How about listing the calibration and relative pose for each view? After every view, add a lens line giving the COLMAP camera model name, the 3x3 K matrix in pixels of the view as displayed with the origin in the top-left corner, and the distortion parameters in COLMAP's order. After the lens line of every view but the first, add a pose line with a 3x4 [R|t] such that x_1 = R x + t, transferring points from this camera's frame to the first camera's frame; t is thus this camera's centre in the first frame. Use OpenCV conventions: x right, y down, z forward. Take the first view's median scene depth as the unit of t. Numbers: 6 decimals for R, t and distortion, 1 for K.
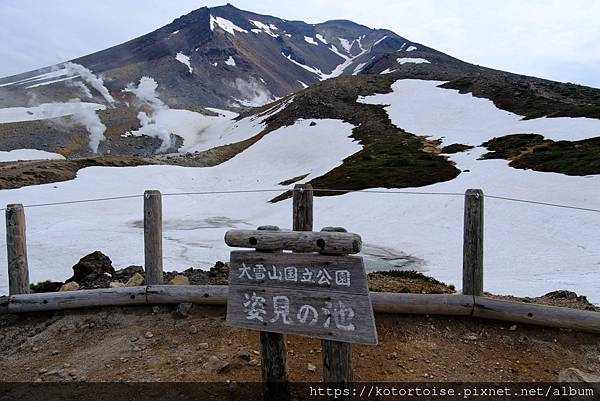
lens RADIAL K [[435.1, 0, 300.0], [0, 435.1, 200.5], [0, 0, 1]] dist [-0.008117, 0.000377]
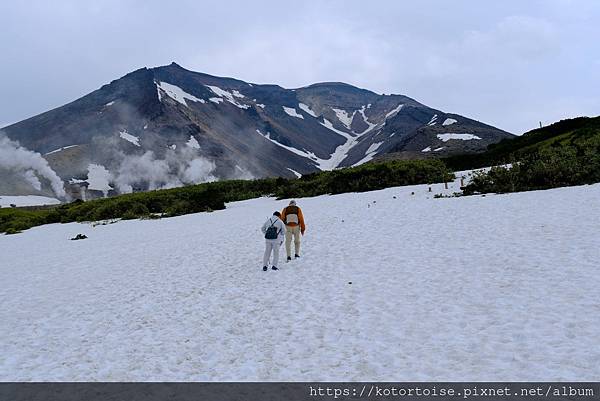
lens RADIAL K [[742.2, 0, 300.0], [0, 742.2, 200.5], [0, 0, 1]] dist [-0.000972, 0.002100]
pose [[0.997753, -0.019778, 0.064007, -0.065209], [0.034036, 0.972584, -0.230047, 0.048910], [-0.057702, 0.231709, 0.971072, -0.141707]]
